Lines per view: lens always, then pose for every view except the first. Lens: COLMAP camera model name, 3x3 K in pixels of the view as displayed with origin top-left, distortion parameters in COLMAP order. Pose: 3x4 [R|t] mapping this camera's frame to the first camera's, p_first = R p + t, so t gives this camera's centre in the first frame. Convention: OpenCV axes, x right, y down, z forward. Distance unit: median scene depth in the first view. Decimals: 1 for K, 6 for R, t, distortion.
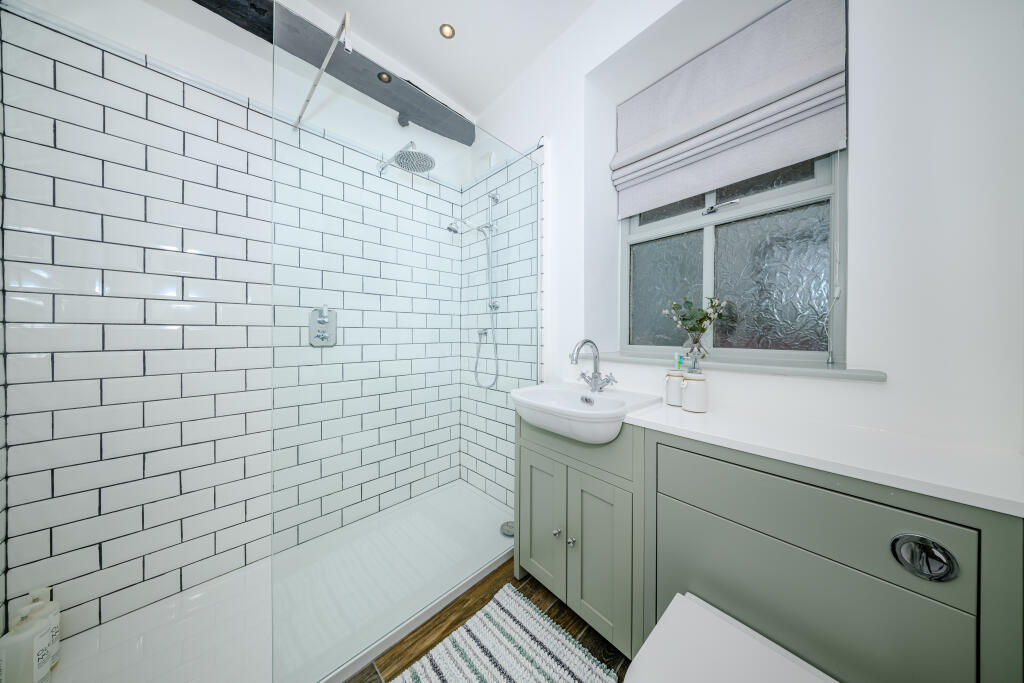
lens RADIAL K [[299.9, 0, 512.0], [0, 299.9, 341.5], [0, 0, 1]] dist [-0.000159, -0.000093]
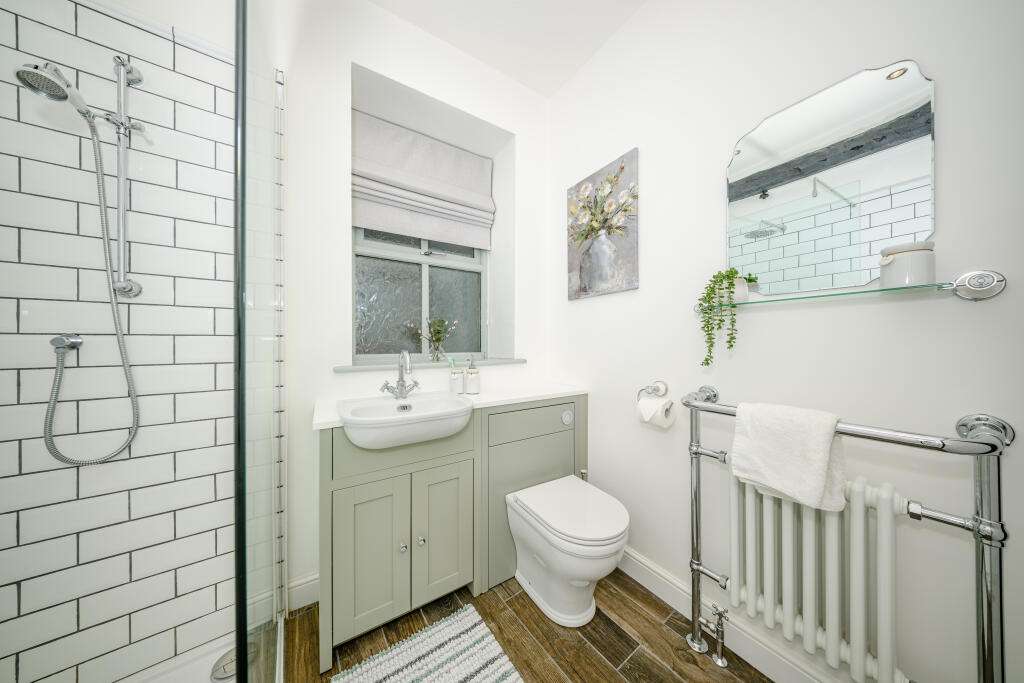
lens RADIAL K [[283.8, 0, 512.2], [0, 283.8, 354.2], [0, 0, 1]] dist [-0.000104, -0.000031]
pose [[0.168673, -0.043250, 0.984723, -0.555501], [0.028034, 0.998843, 0.039069, -0.015307], [-0.985273, 0.021016, 0.169690, 0.394318]]
